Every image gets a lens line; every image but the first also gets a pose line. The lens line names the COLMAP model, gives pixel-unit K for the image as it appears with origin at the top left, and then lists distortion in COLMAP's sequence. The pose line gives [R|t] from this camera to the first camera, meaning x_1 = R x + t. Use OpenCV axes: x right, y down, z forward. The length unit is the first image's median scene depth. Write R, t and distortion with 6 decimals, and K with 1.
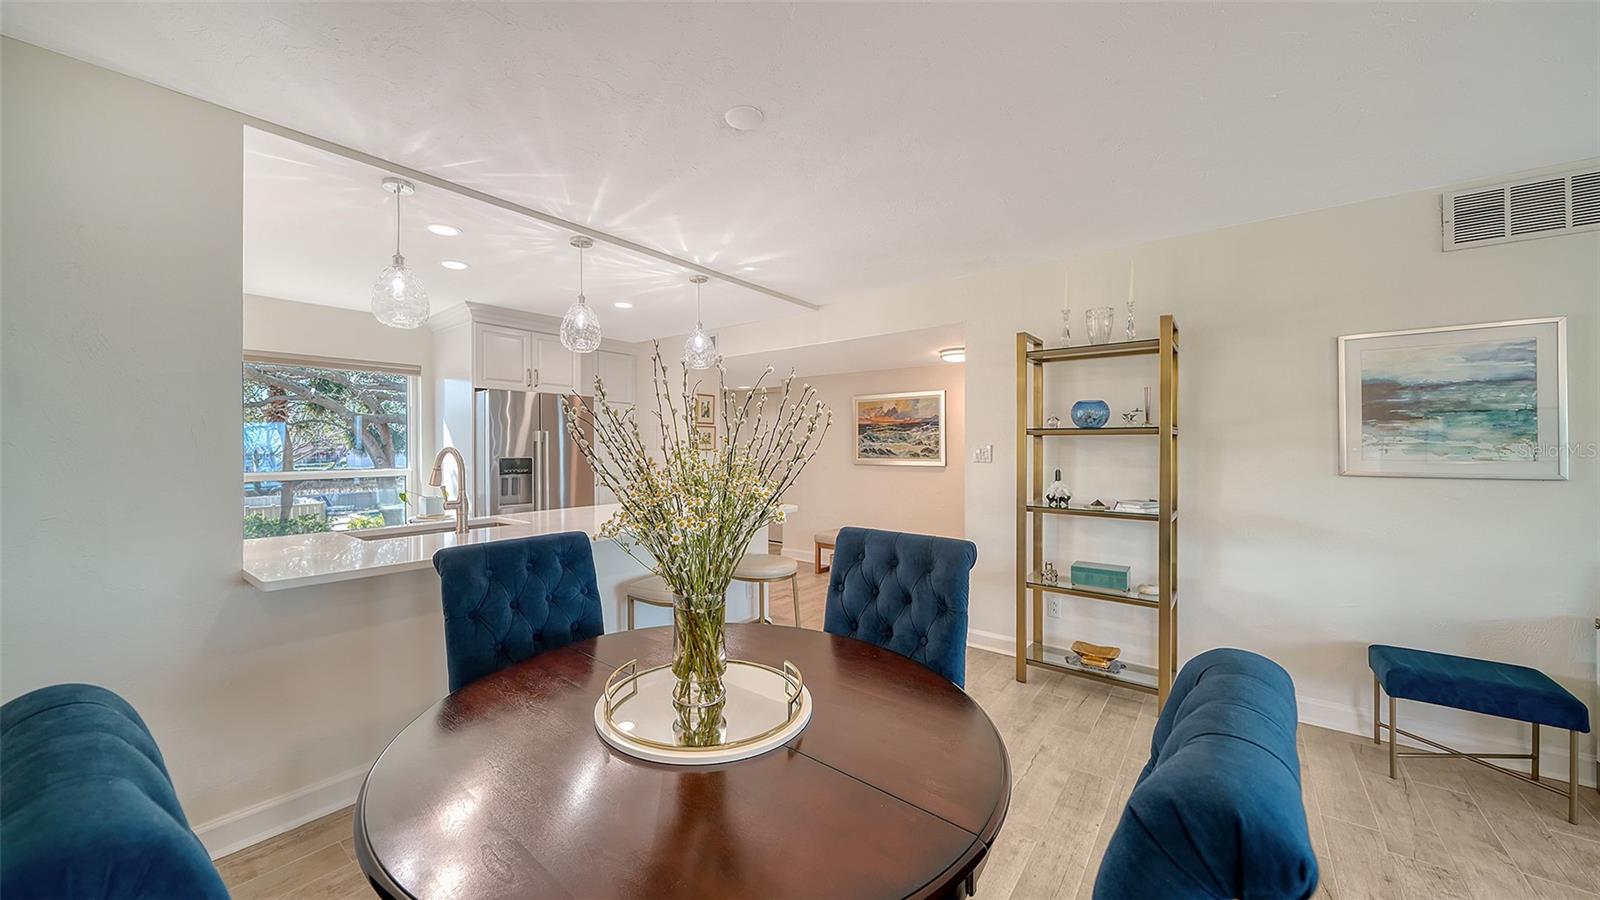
lens RADIAL K [[570.1, 0, 800.0], [0, 570.1, 450.0], [0, 0, 1]] dist [-0.049339, 0.012671]
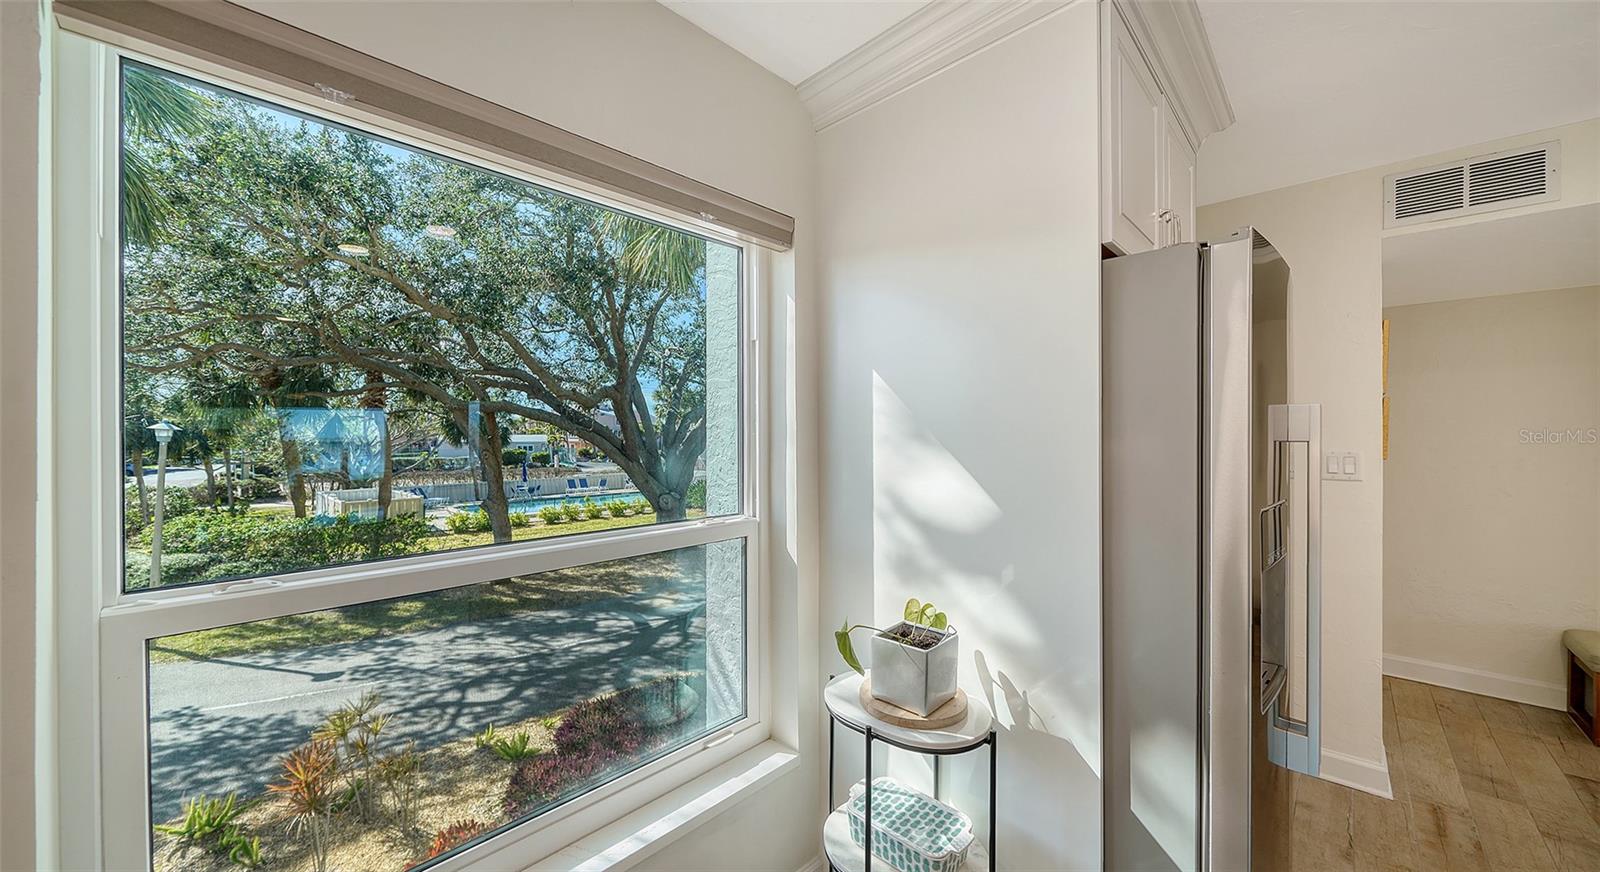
lens RADIAL K [[539.9, 0, 800.0], [0, 539.9, 436.0], [0, 0, 1]] dist [-0.021450, -0.000027]
pose [[0.996467, -0.001506, -0.083967, -0.171640], [0.001070, 0.999986, -0.005246, -0.004289], [0.083973, 0.005138, 0.996455, 0.179114]]
